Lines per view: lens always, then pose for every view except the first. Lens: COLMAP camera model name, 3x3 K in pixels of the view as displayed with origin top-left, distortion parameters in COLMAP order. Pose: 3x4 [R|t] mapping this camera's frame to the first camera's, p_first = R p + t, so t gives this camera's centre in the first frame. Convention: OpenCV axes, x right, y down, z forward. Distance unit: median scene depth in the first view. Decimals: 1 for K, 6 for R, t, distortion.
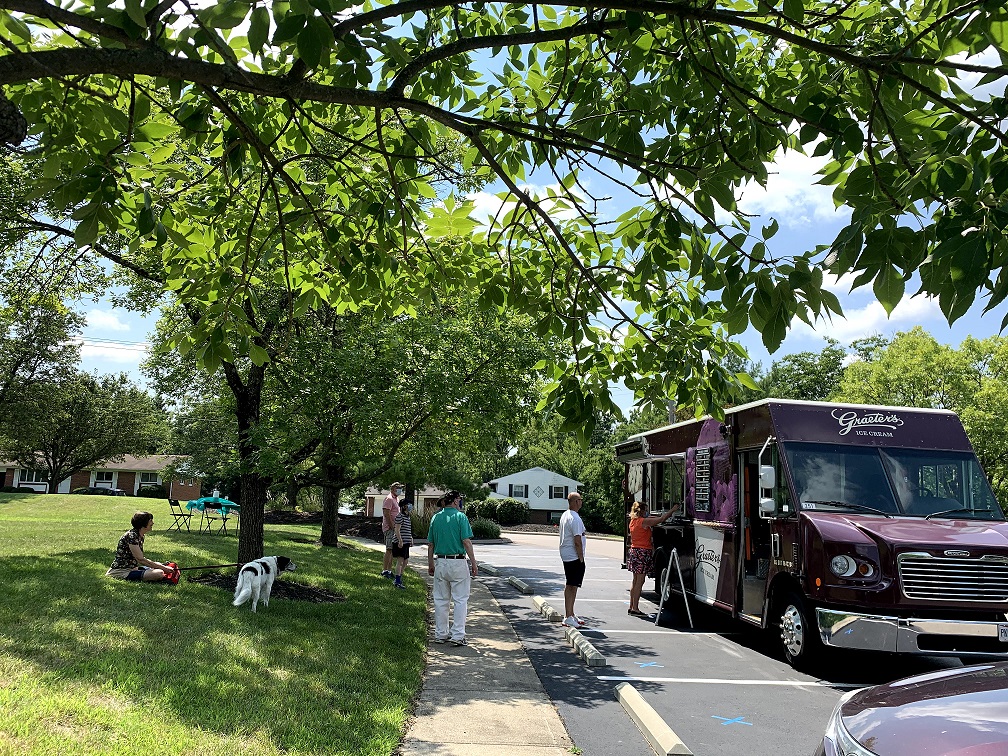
lens RADIAL K [[772.7, 0, 509.5], [0, 772.7, 383.8], [0, 0, 1]] dist [0.045884, -0.048508]
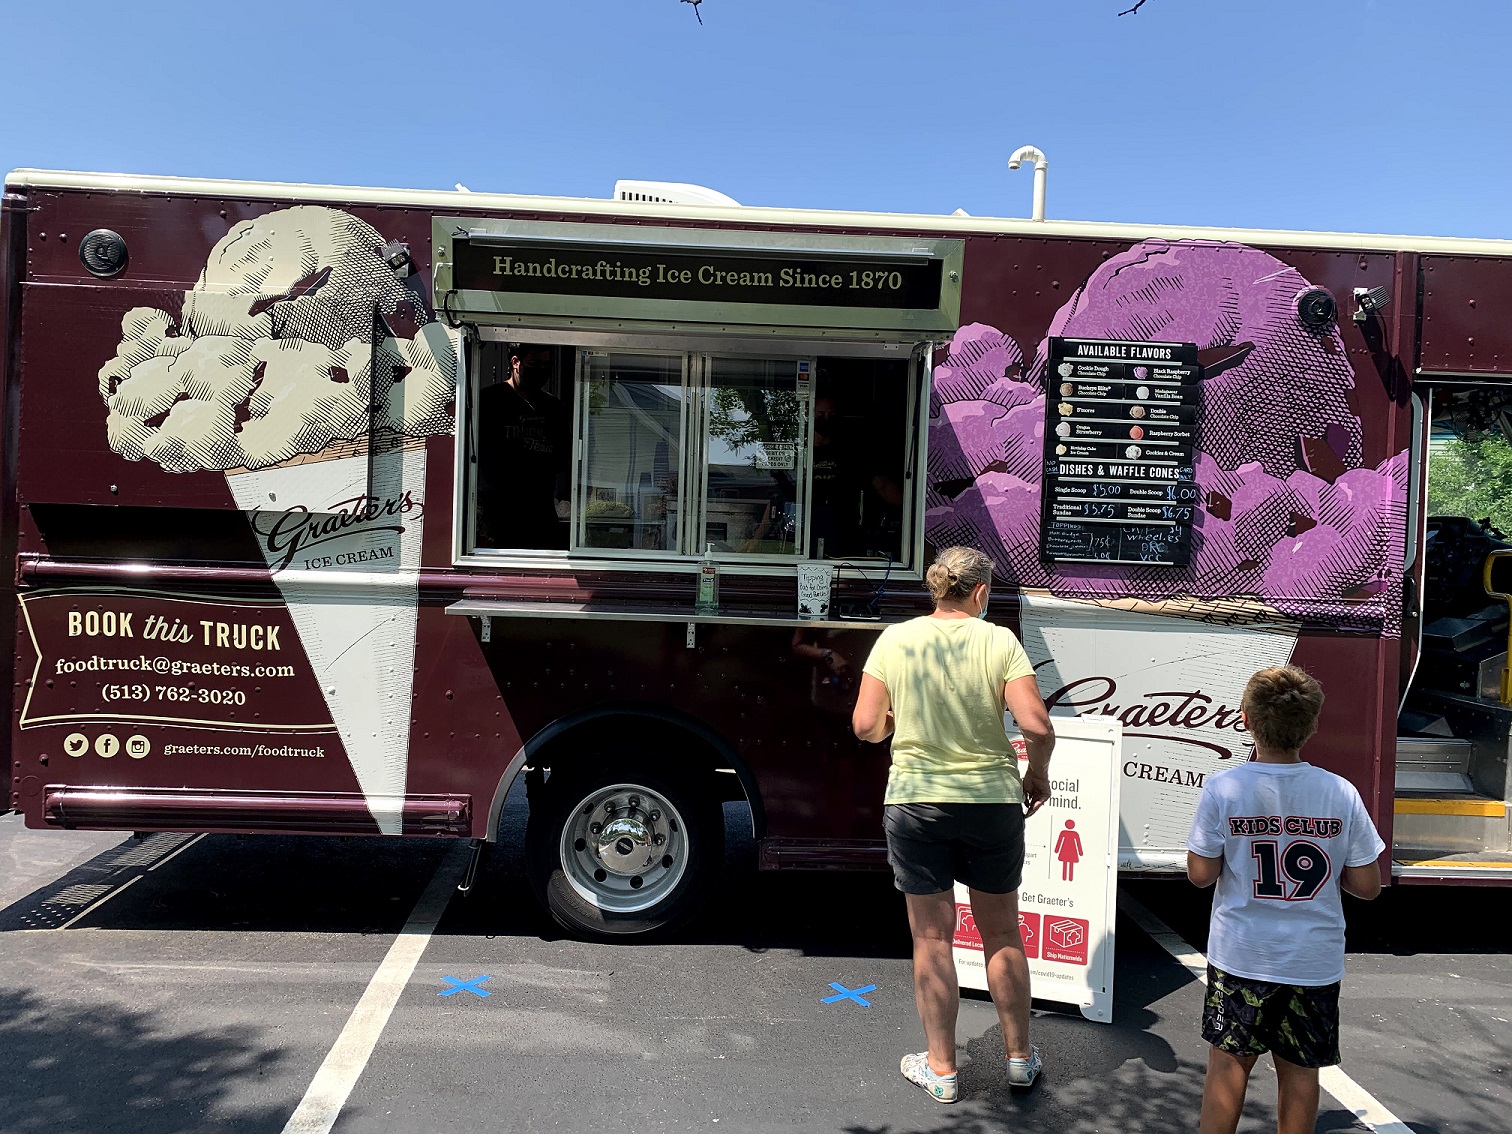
lens RADIAL K [[1159.1, 0, 749.4], [0, 1159.1, 562.5], [0, 0, 1]] dist [0.045884, -0.048508]
pose [[0.060348, -0.065473, 0.996028, -0.186130], [-0.175951, 0.981524, 0.075180, 0.158105], [-0.982547, -0.179789, 0.047713, 1.130244]]
